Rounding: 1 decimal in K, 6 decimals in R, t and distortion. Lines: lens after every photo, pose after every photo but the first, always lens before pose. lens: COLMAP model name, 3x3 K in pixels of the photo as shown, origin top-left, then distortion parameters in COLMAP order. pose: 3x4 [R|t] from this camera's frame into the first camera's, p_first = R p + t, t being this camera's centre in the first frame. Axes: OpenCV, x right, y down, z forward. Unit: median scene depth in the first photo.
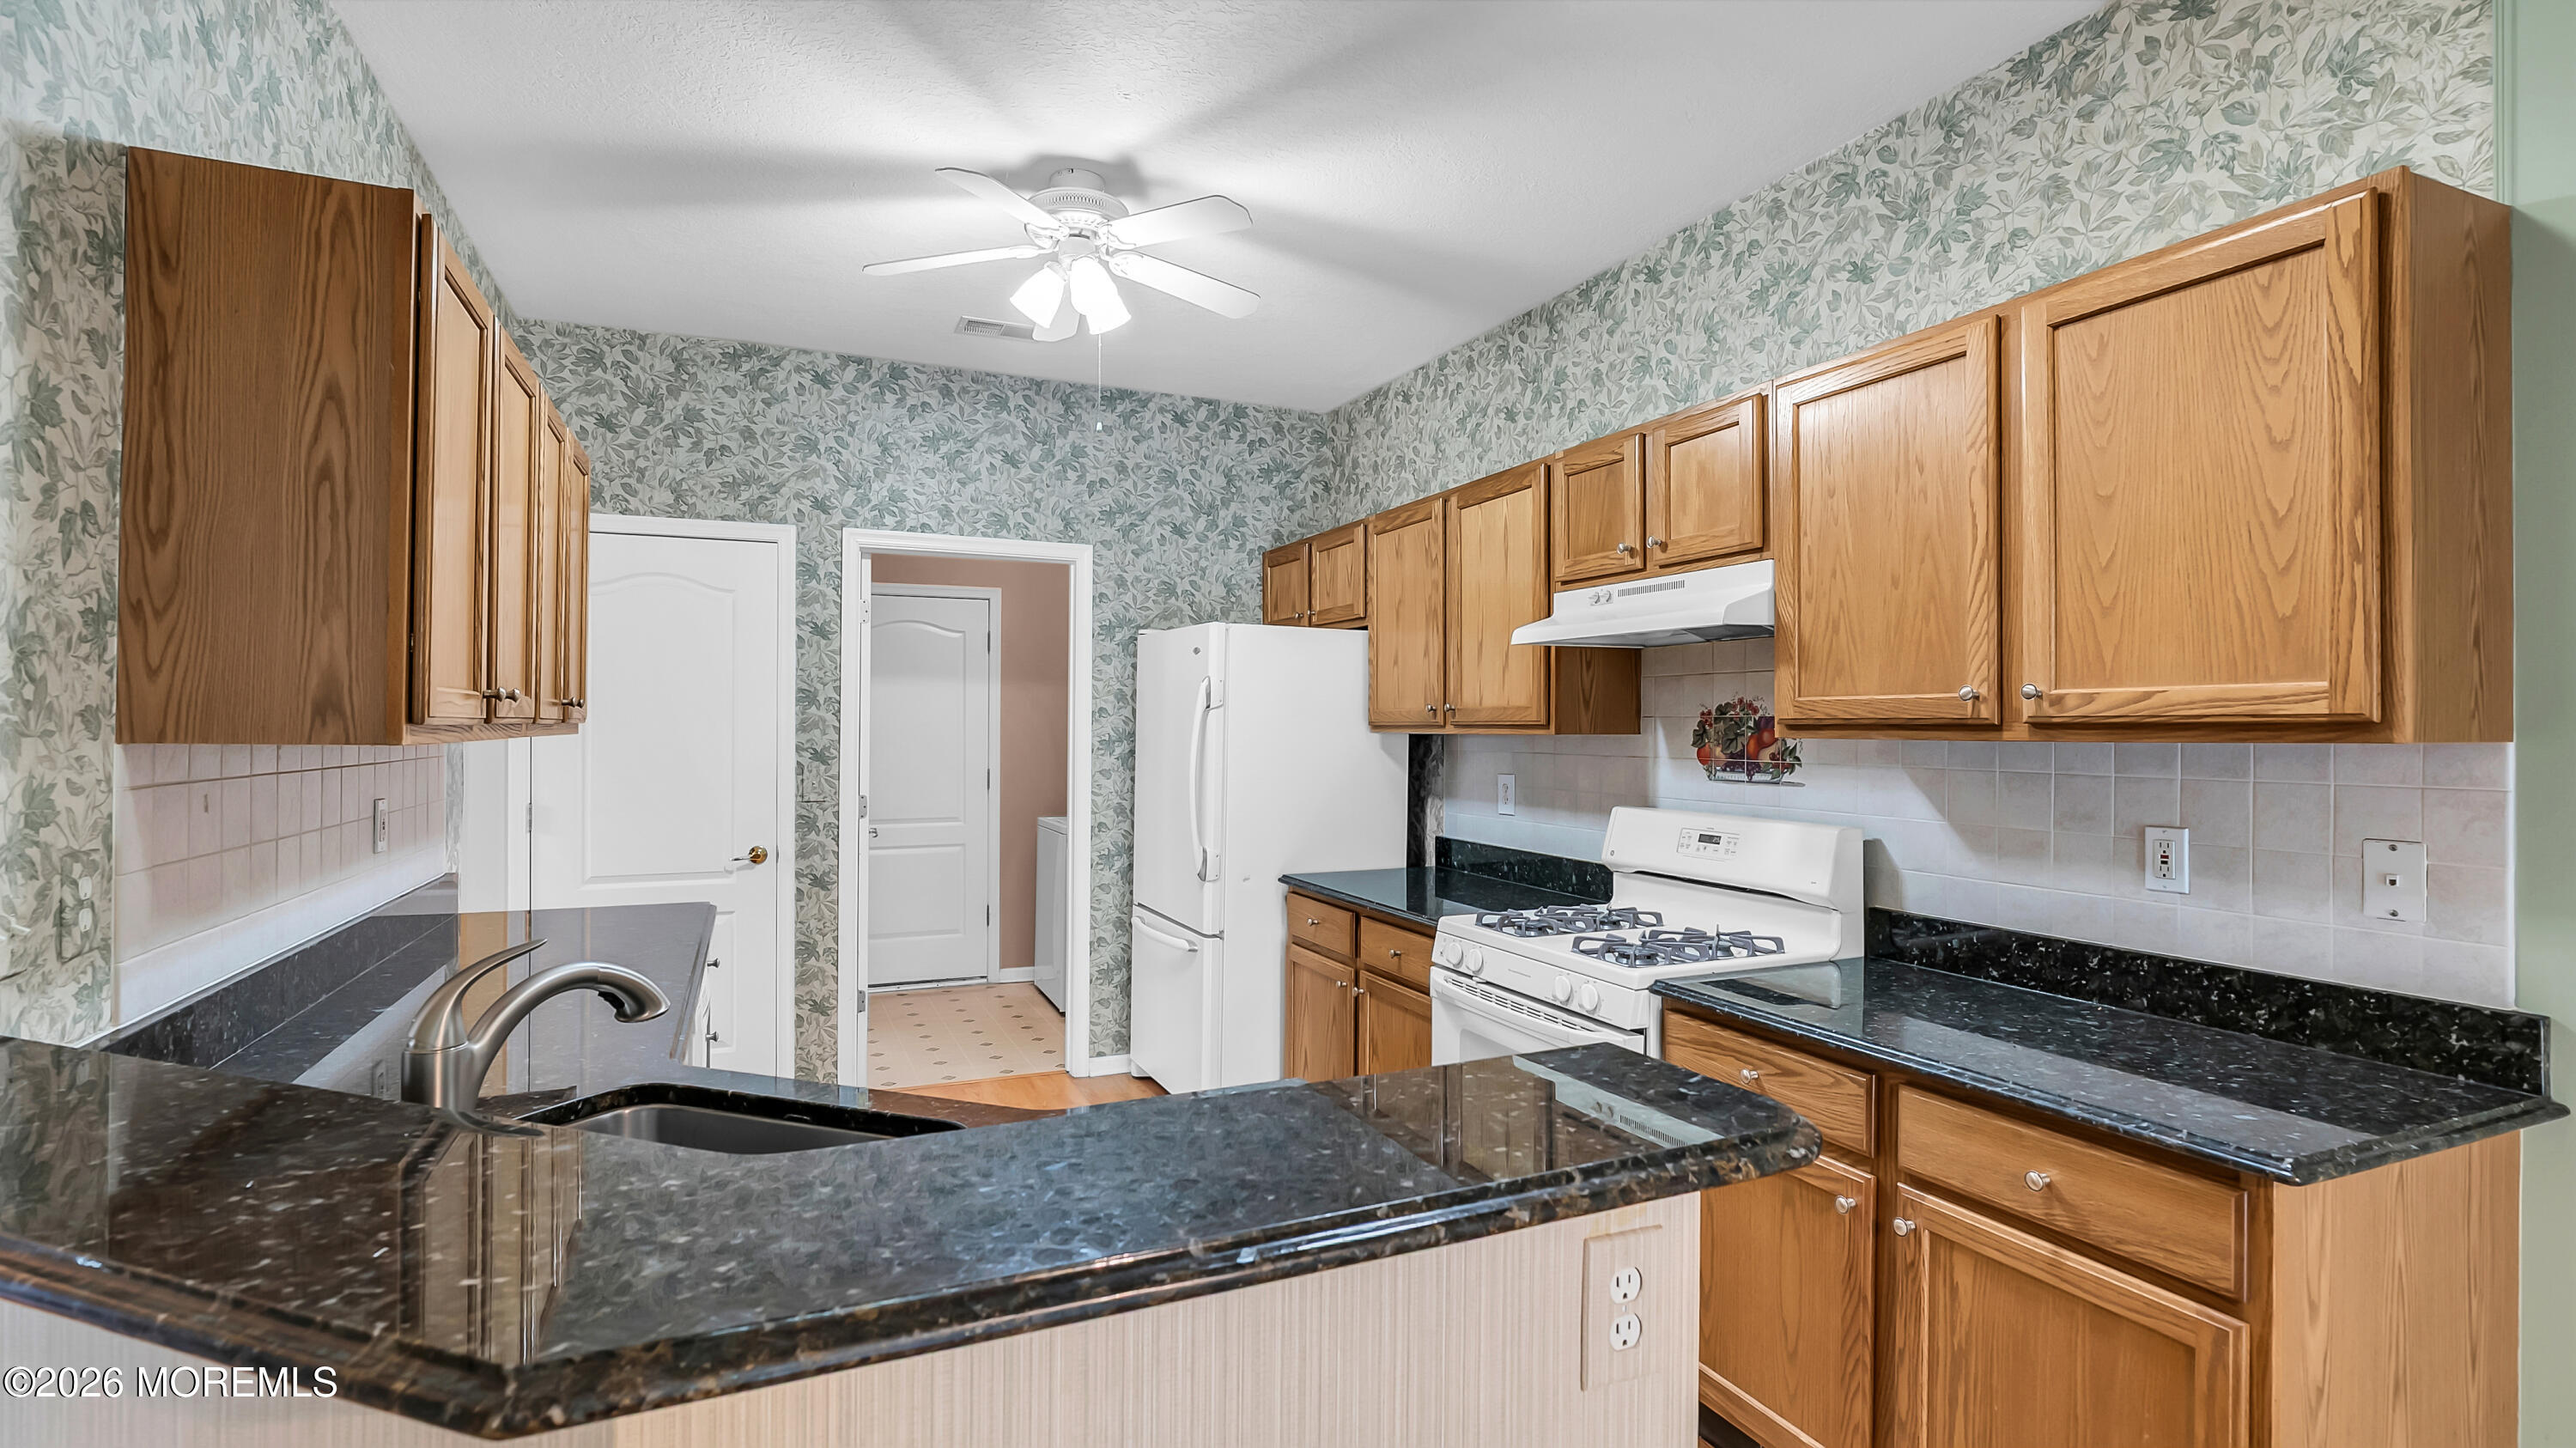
lens RADIAL K [[1175.0, 0, 1269.1], [0, 1175.0, 720.9], [0, 0, 1]] dist [-0.000965, 0.000525]
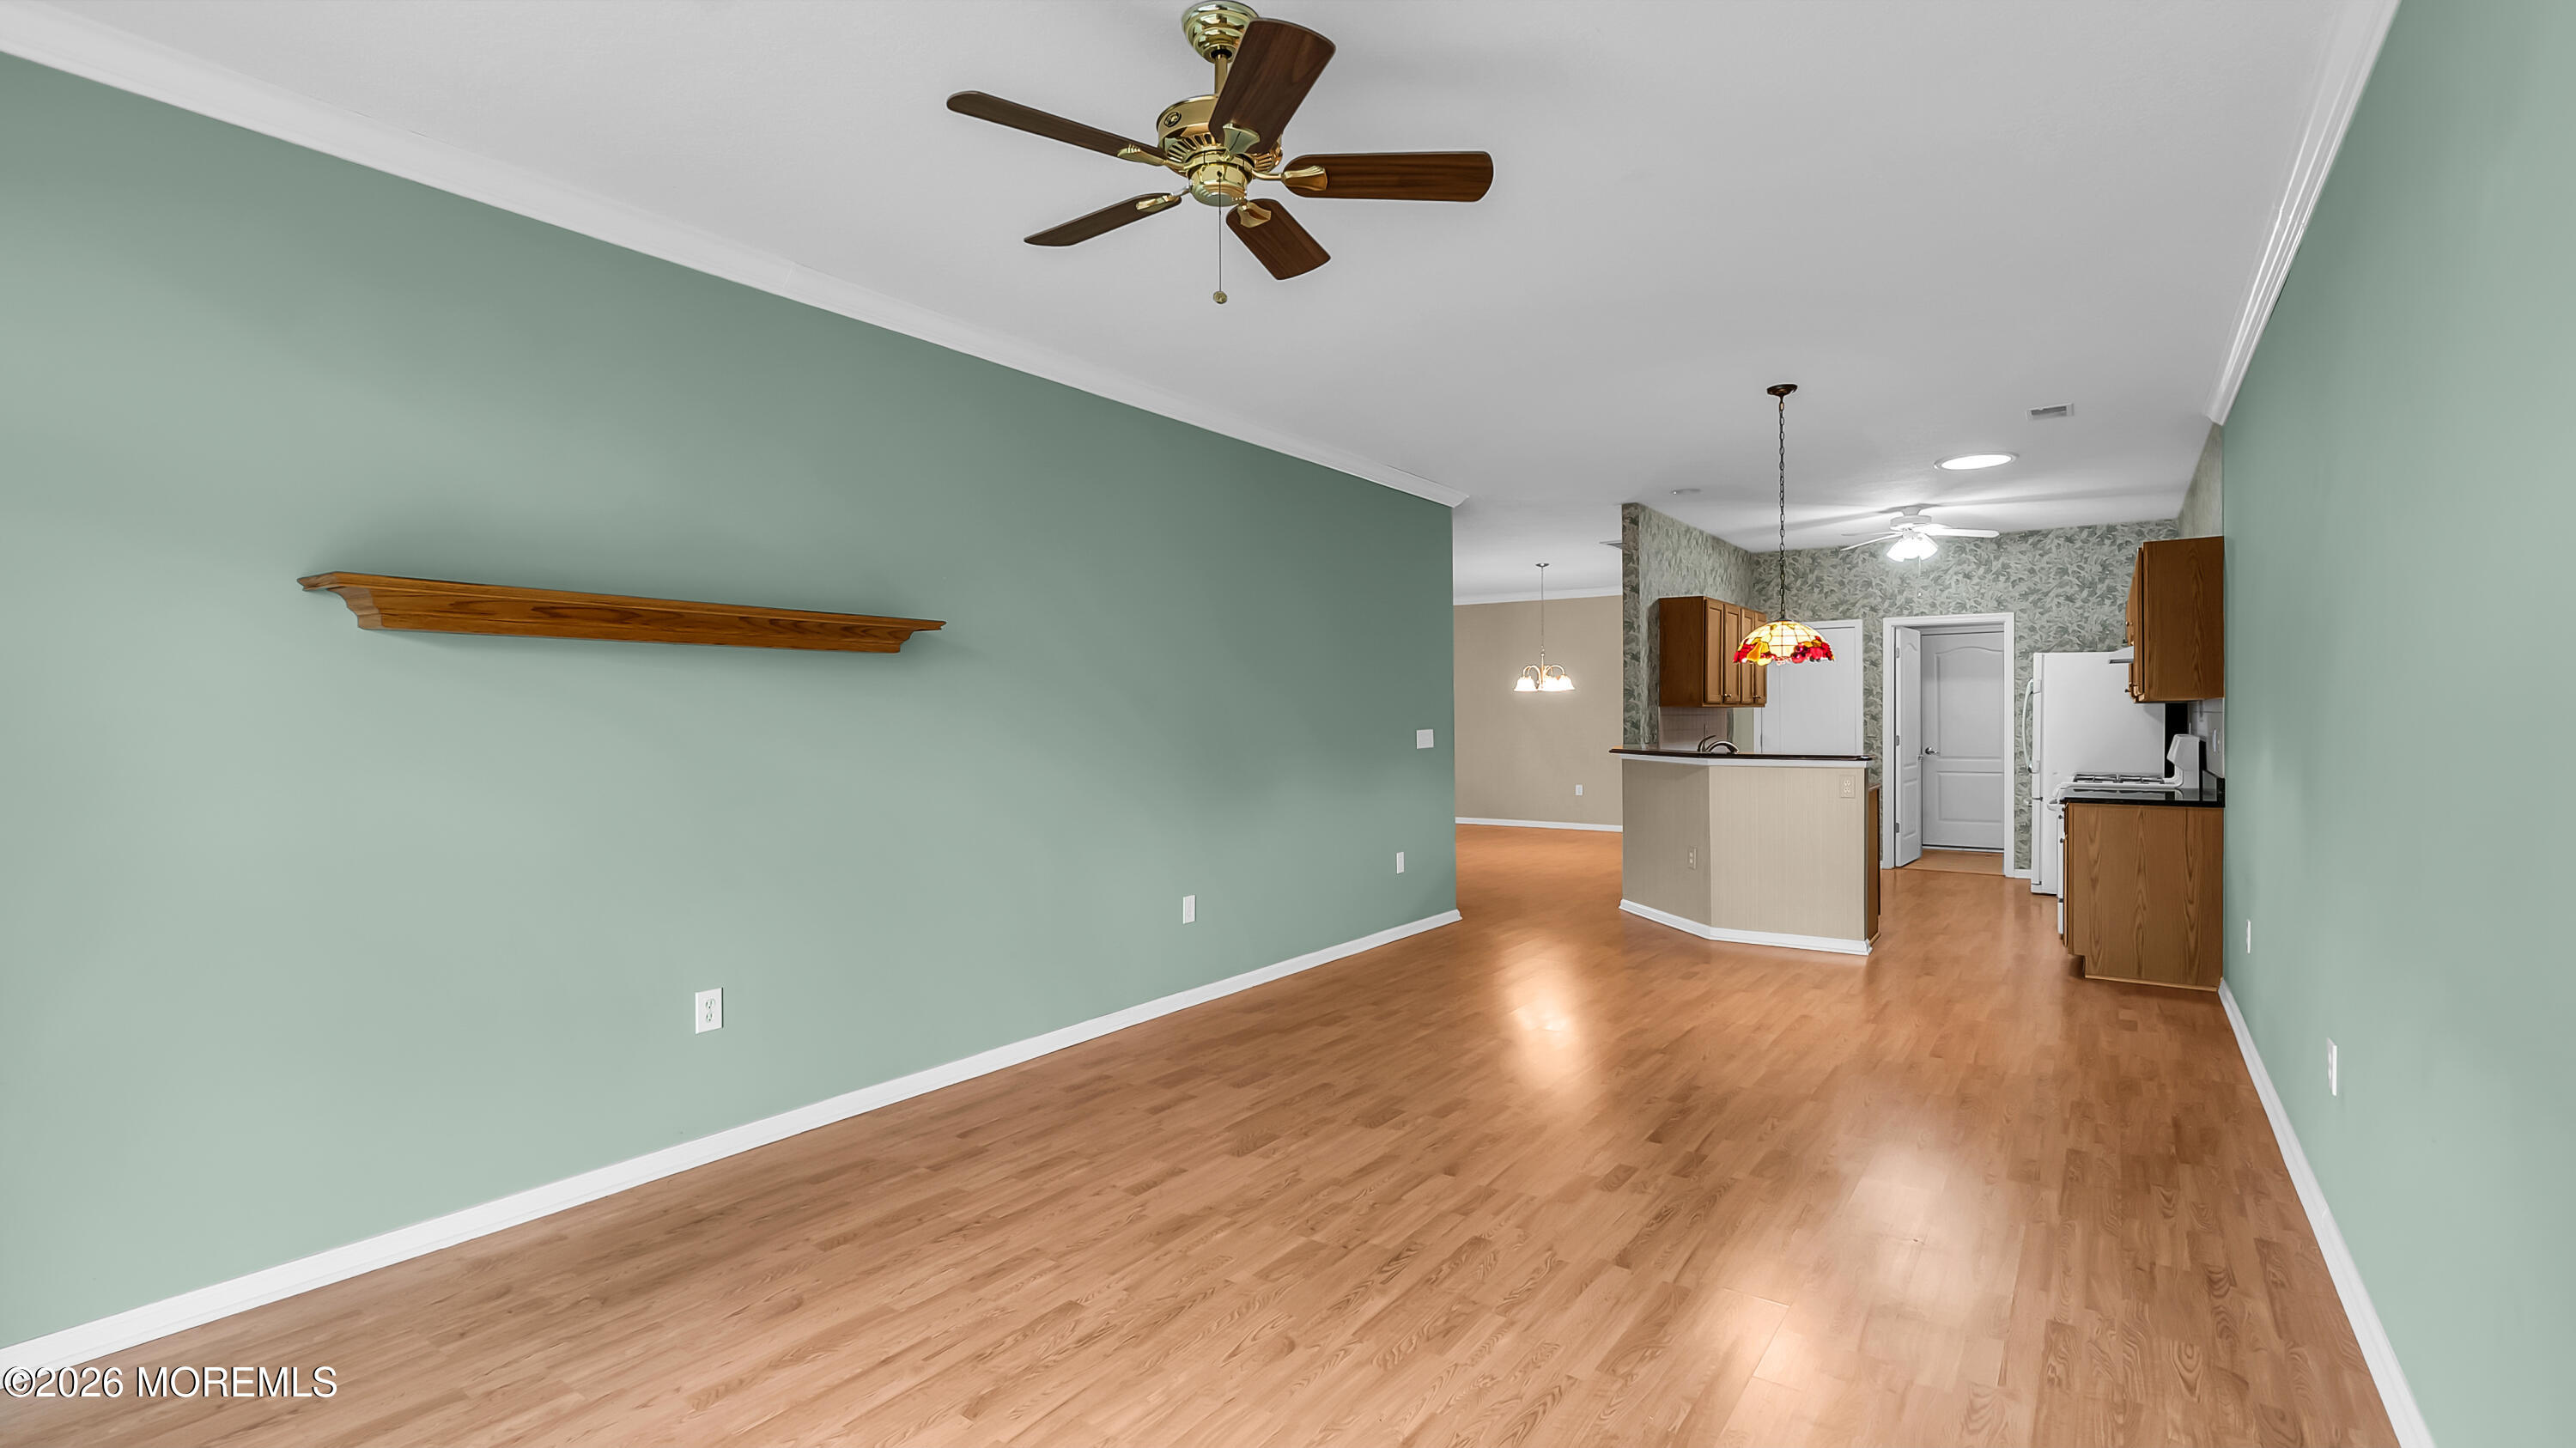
lens RADIAL K [[1175.0, 0, 1272.5], [0, 1175.0, 720.1], [0, 0, 1]] dist [-0.000965, 0.000525]
pose [[0.506052, -0.004095, -0.862493, 0.996337], [0.009938, 0.999950, 0.001084, 0.020292], [0.862445, -0.009120, 0.506068, -1.173001]]
